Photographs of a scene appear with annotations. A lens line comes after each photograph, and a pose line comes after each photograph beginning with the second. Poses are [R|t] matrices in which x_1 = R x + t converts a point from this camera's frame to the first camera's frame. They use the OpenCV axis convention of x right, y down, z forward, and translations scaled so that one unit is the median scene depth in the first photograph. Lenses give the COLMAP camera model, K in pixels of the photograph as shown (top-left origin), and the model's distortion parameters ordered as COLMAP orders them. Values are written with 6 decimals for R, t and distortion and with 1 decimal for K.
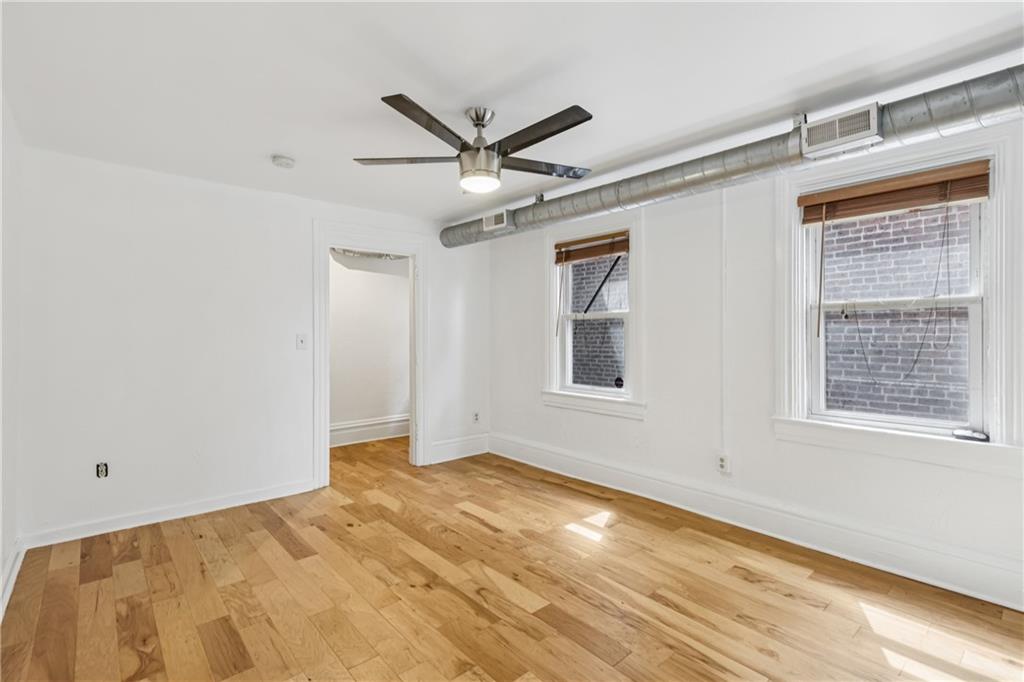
lens RADIAL K [[483.4, 0, 516.0], [0, 483.4, 325.9], [0, 0, 1]] dist [0.003354, 0.000748]
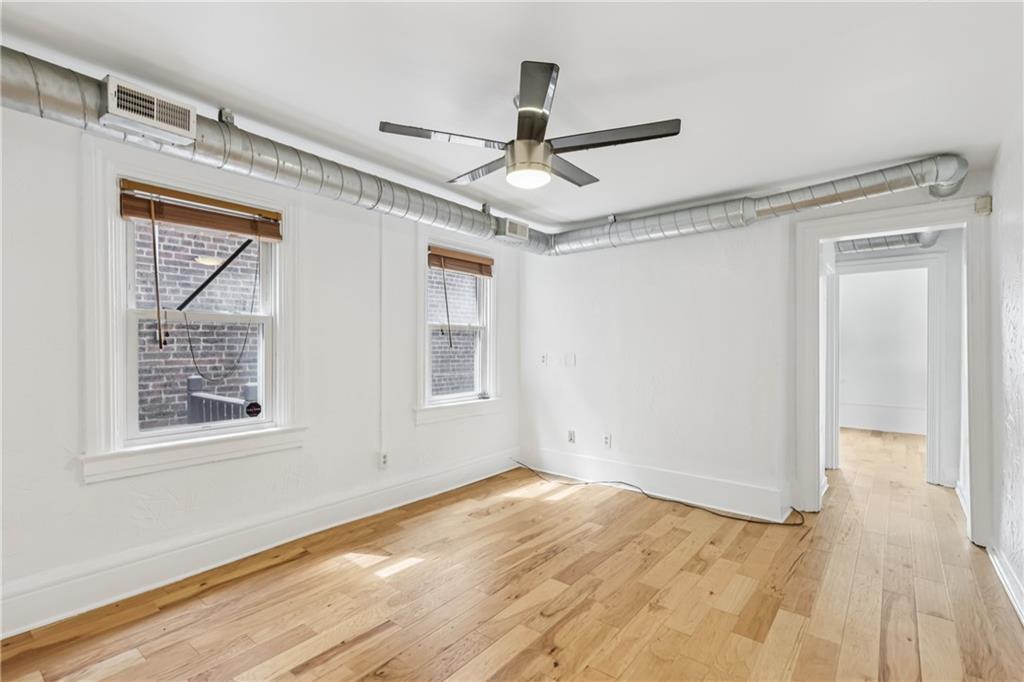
lens RADIAL K [[483.9, 0, 512.0], [0, 483.9, 341.0], [0, 0, 1]] dist [0.010142, -0.000388]
pose [[-0.182894, 0.008699, 0.983094, -0.784857], [-0.017213, 0.999779, -0.012049, 0.017876], [-0.982982, -0.019125, -0.182704, 0.978825]]
